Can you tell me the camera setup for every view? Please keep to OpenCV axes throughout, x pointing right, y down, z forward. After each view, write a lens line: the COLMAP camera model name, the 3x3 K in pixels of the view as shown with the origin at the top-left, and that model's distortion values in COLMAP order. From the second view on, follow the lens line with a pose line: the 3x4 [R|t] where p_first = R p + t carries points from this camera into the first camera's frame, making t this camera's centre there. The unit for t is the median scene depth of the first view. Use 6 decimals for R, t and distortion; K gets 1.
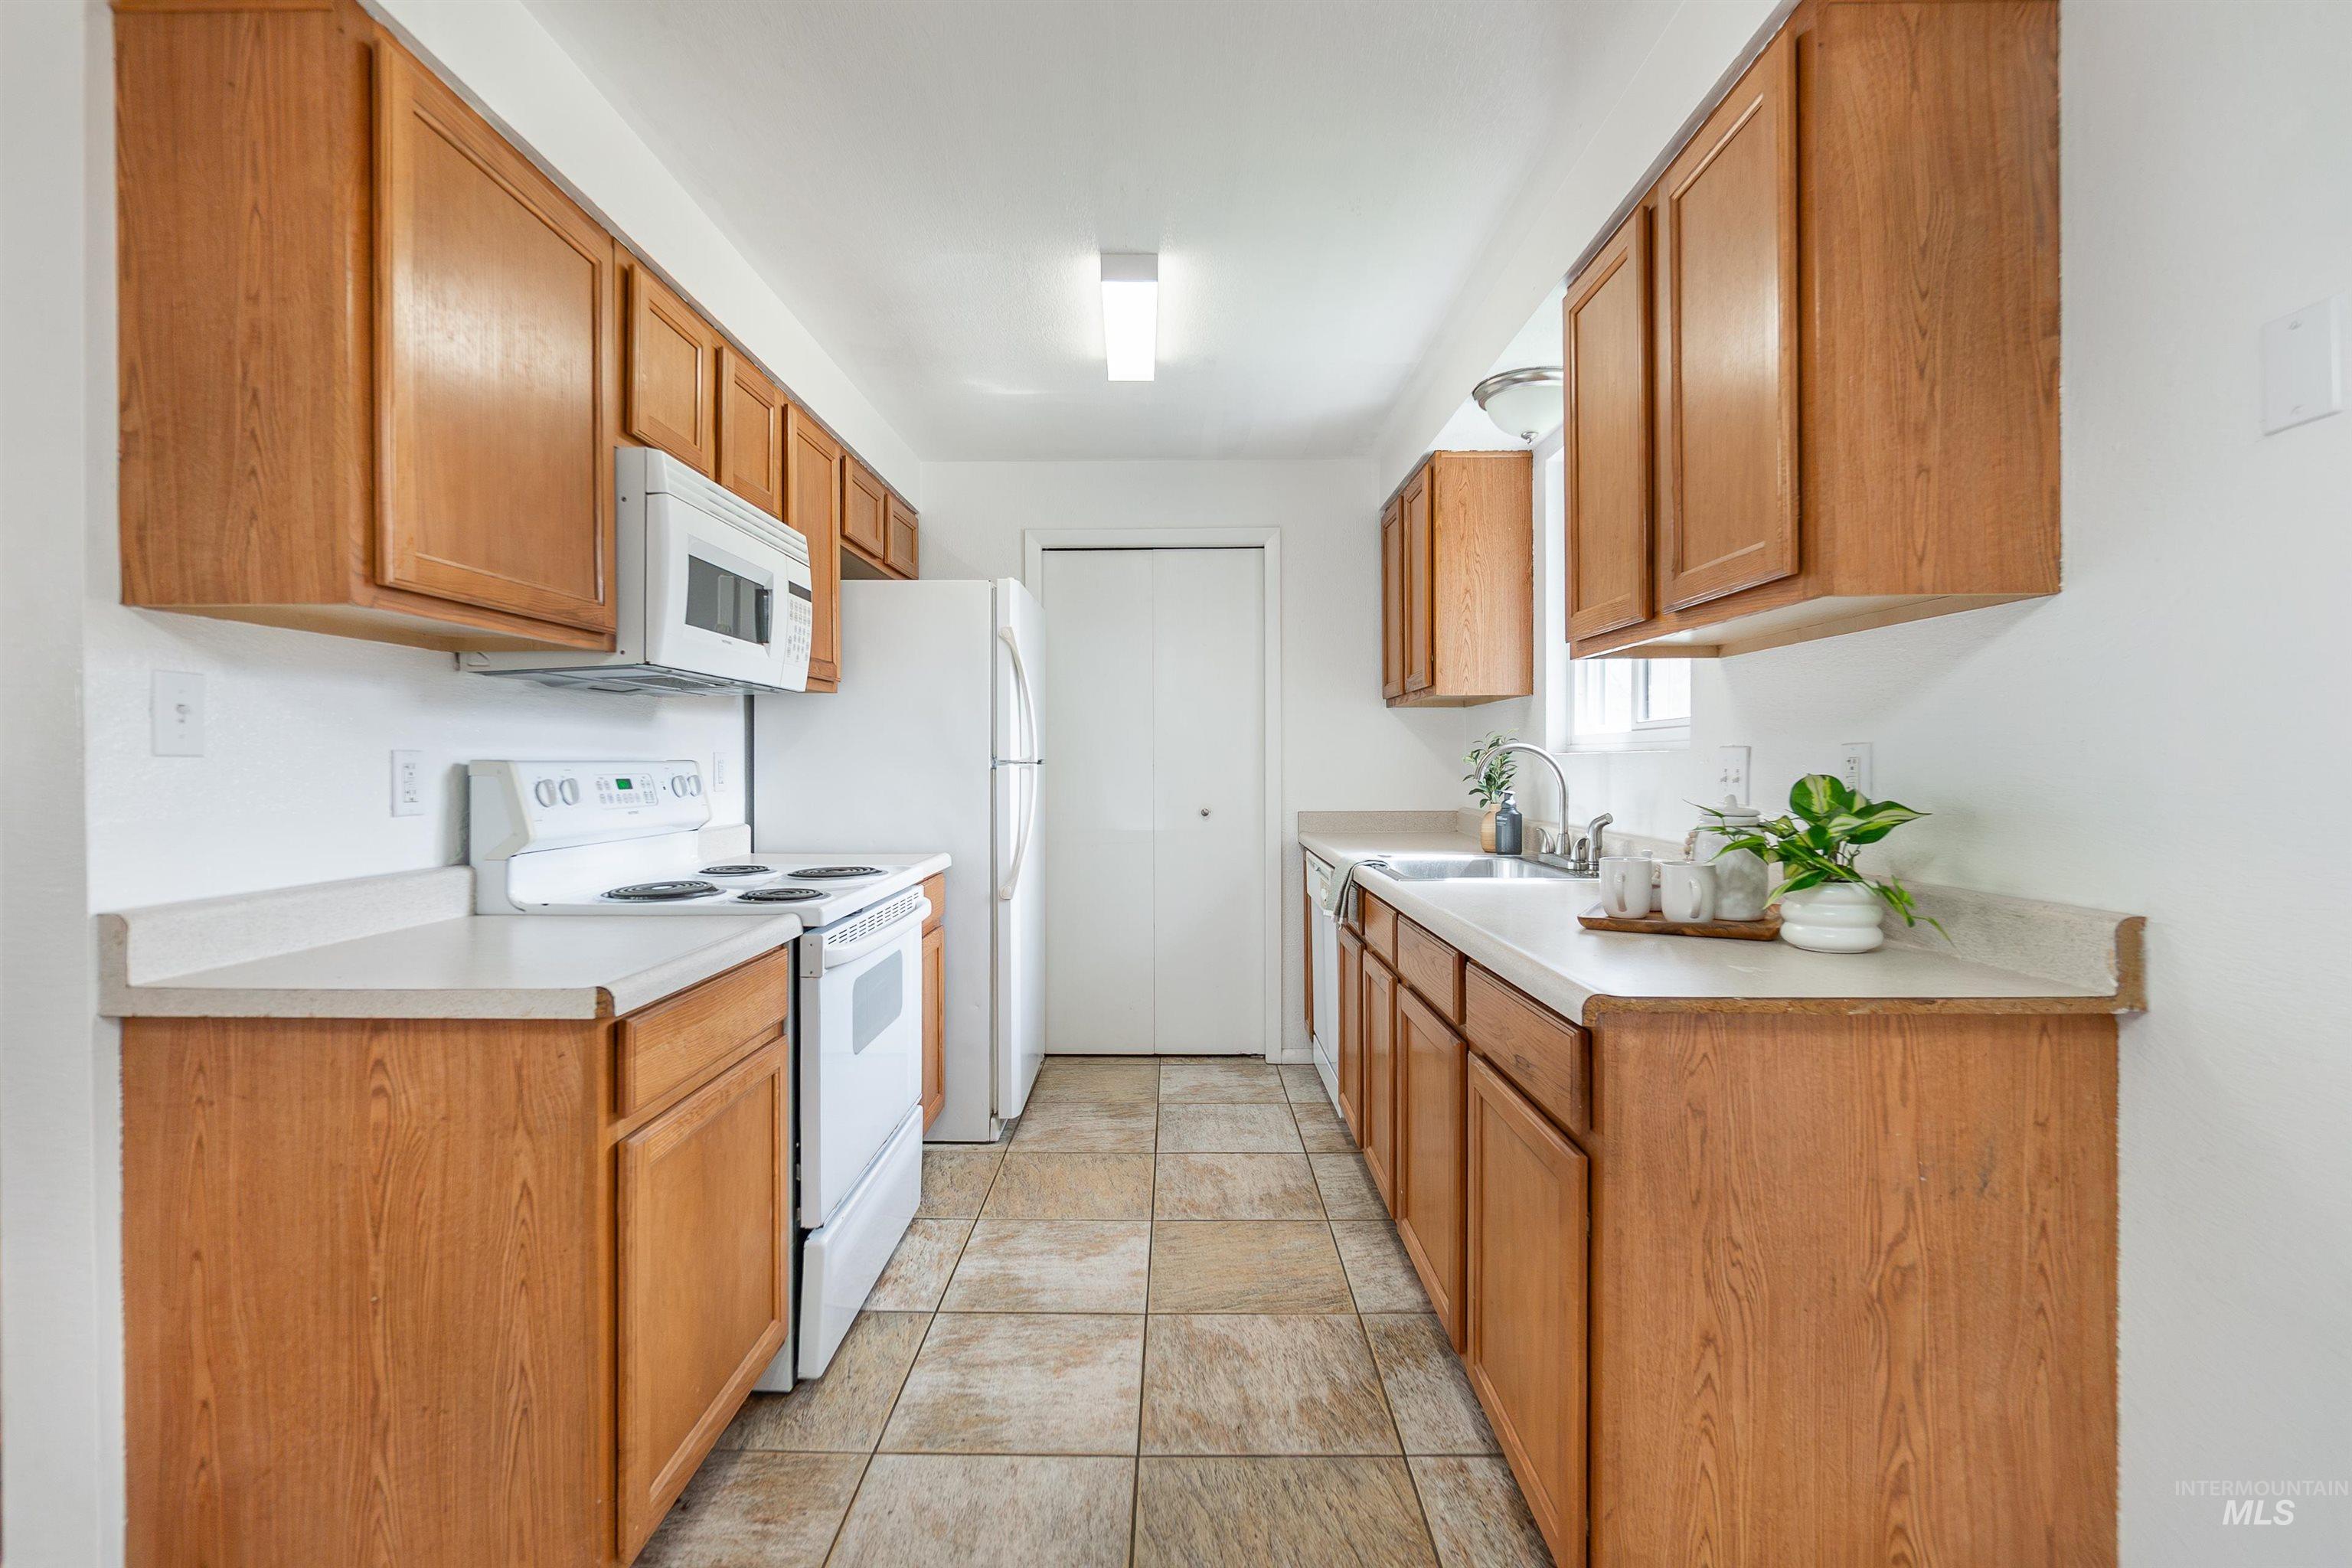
lens RADIAL K [[1030.6, 0, 1163.4], [0, 1030.6, 770.9], [0, 0, 1]] dist [-0.004400, 0.000300]
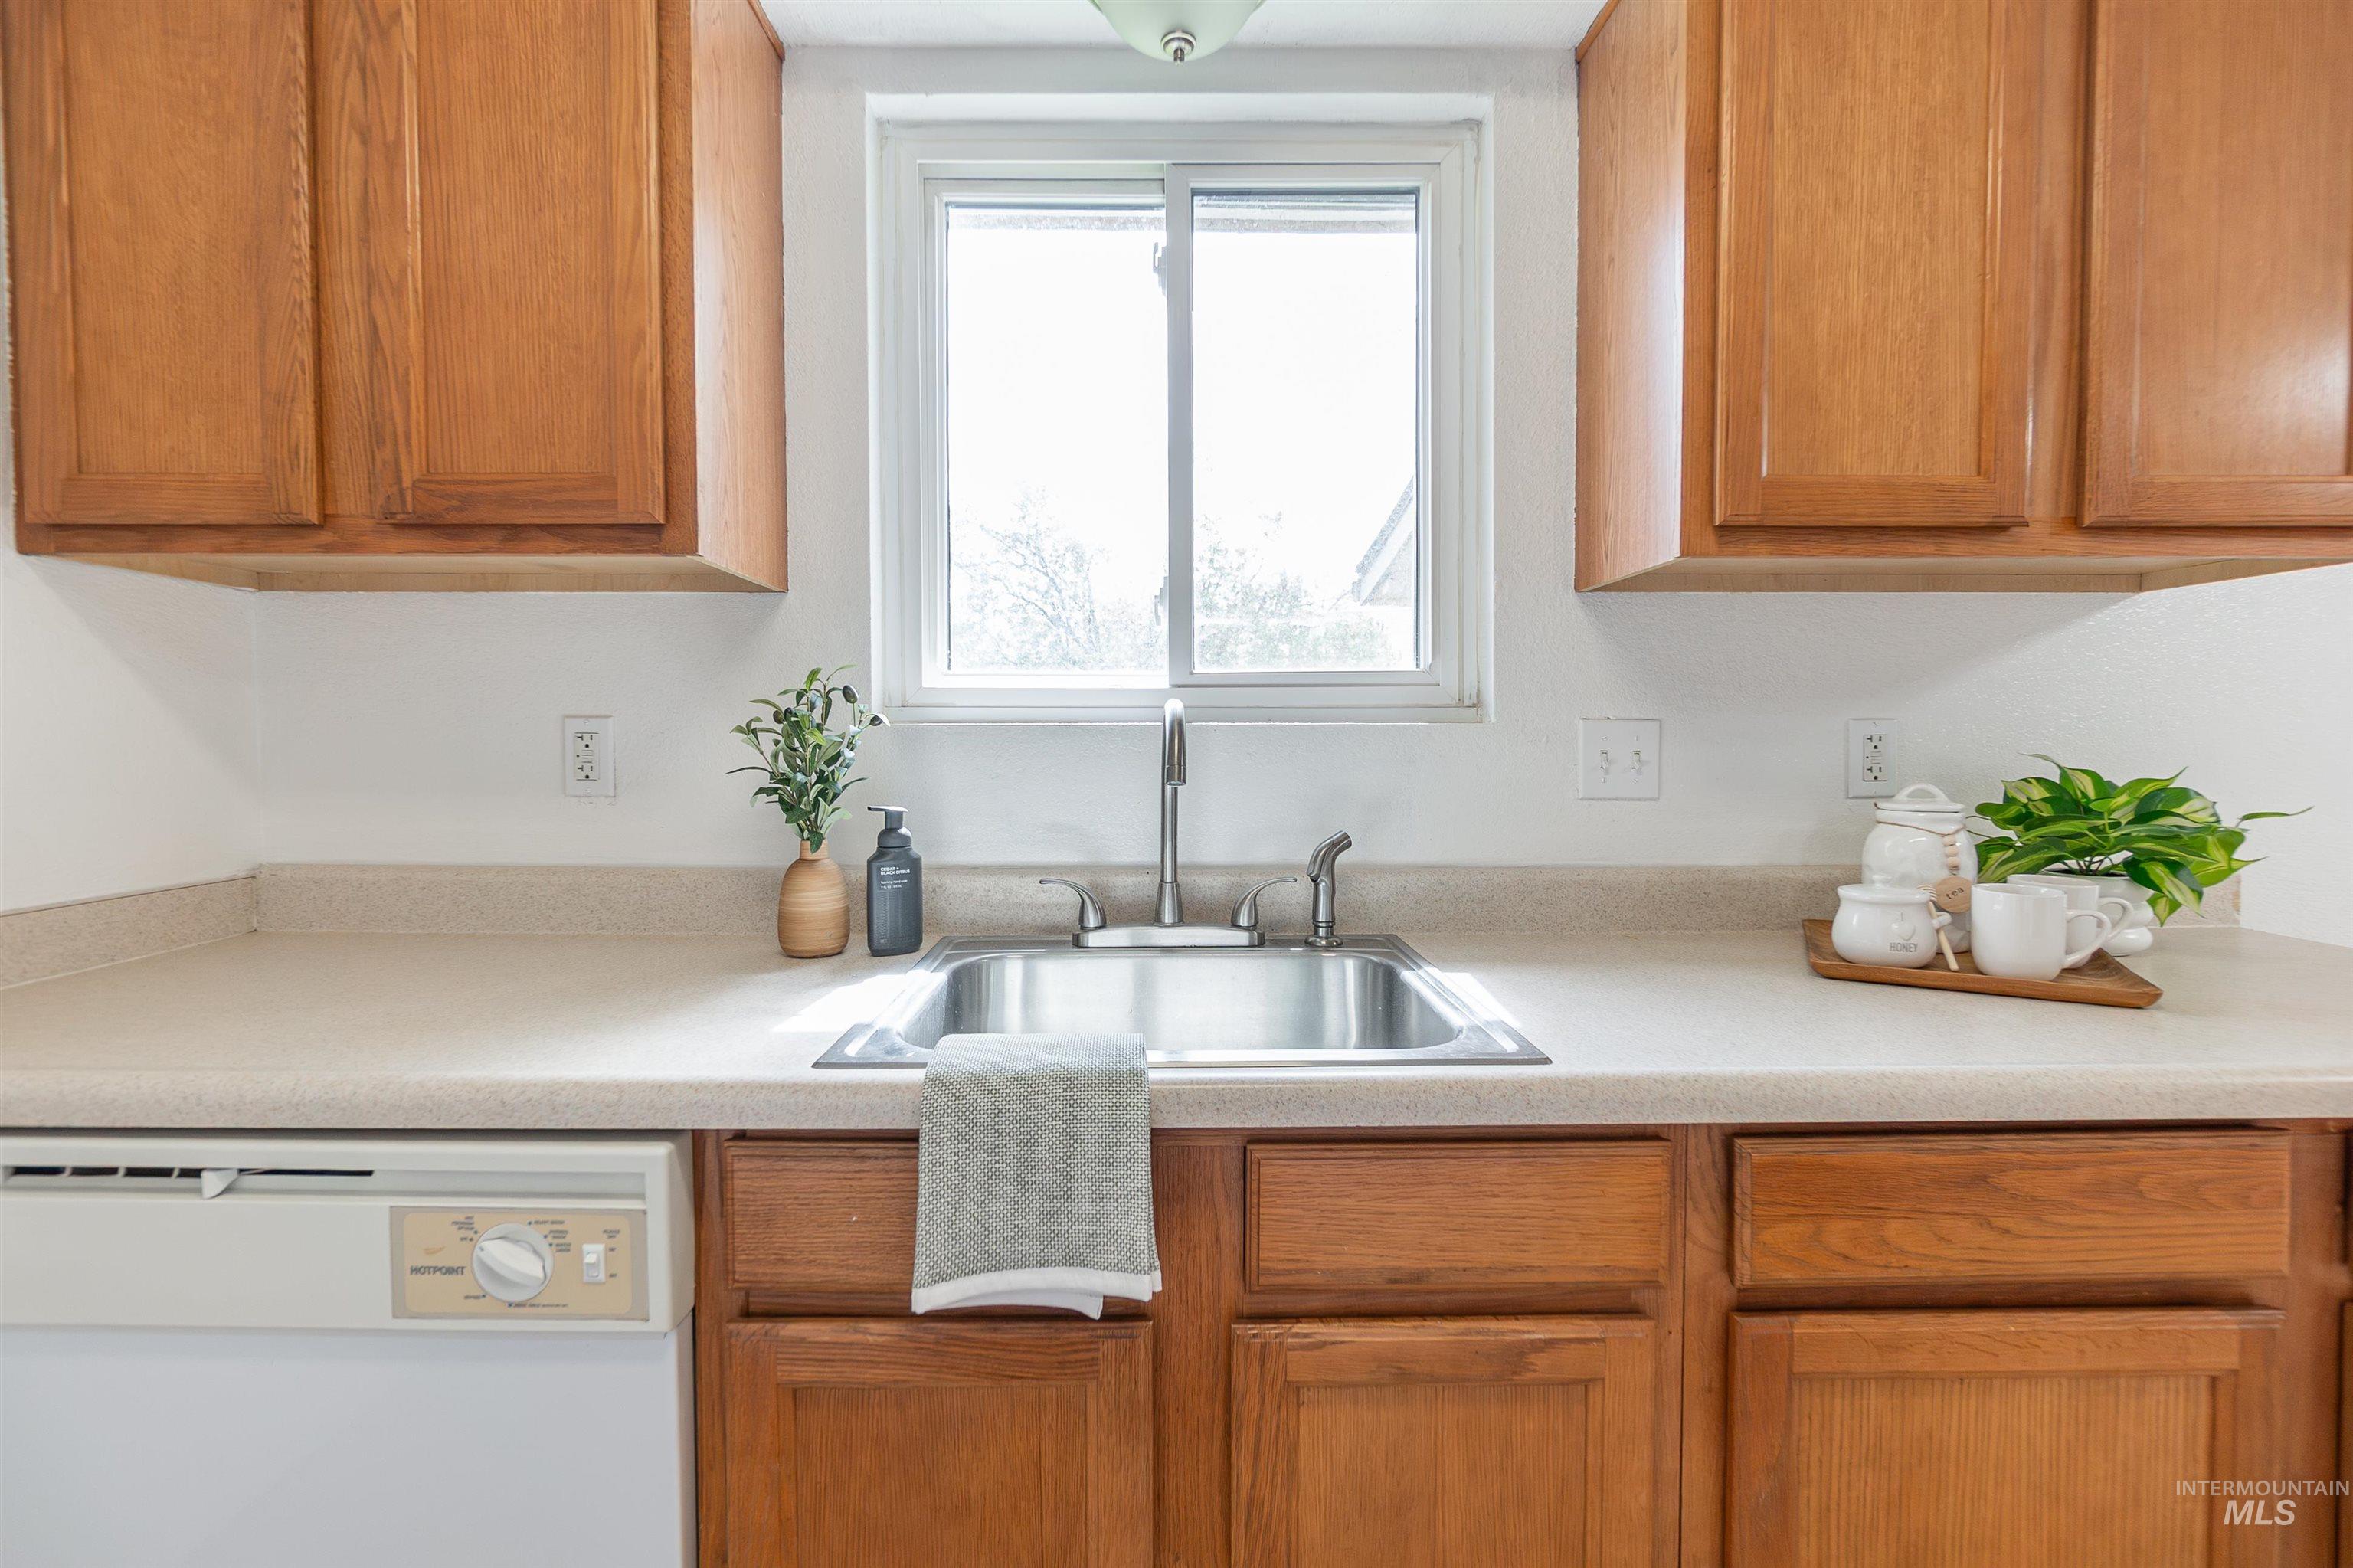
lens RADIAL K [[1037.8, 0, 1149.6], [0, 1037.8, 761.8], [0, 0, 1]] dist [-0.002698, 0.000308]
pose [[-0.024987, -0.020765, 0.999472, -0.154312], [0.008753, 0.999741, 0.020990, -0.010909], [-0.999649, 0.009273, -0.024799, 1.271640]]
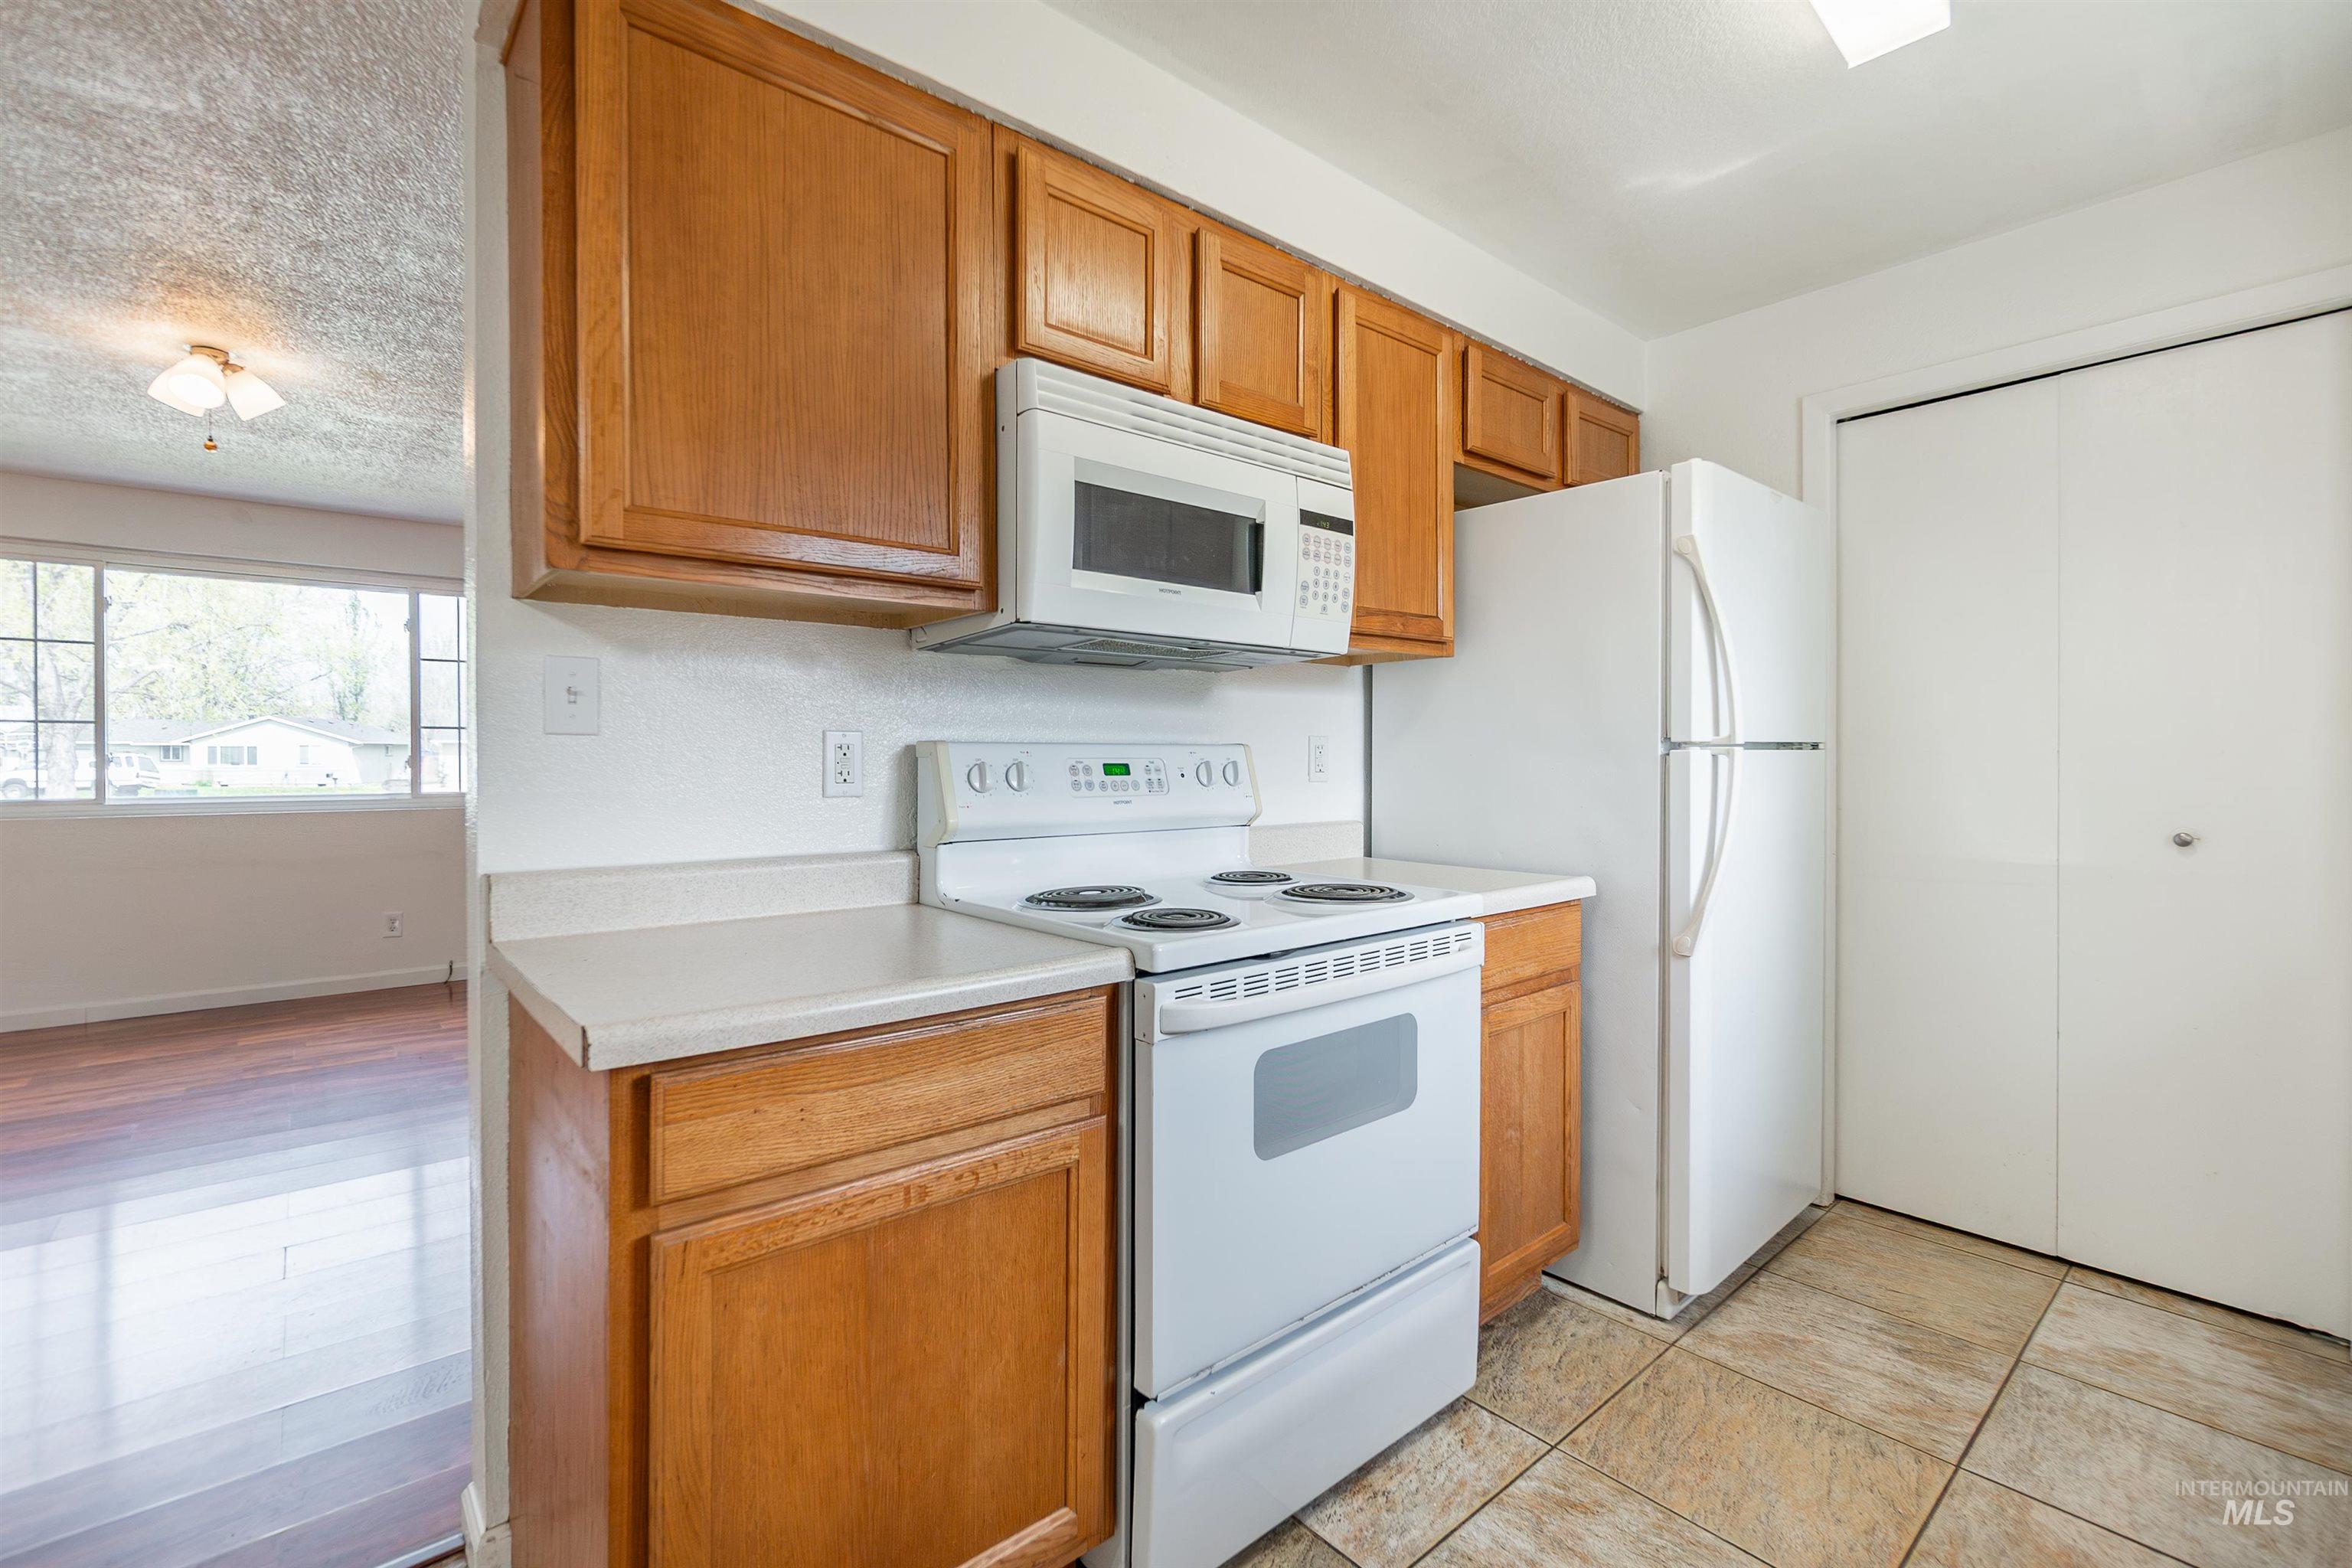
lens RADIAL K [[1016.2, 0, 1163.1], [0, 1016.2, 773.5], [0, 0, 1]] dist [-0.003767, -0.000269]
pose [[0.654452, 0.010247, -0.756034, 0.168135], [-0.005635, 0.999946, 0.008675, 0.008882], [0.756083, -0.001417, 0.654474, 0.489046]]
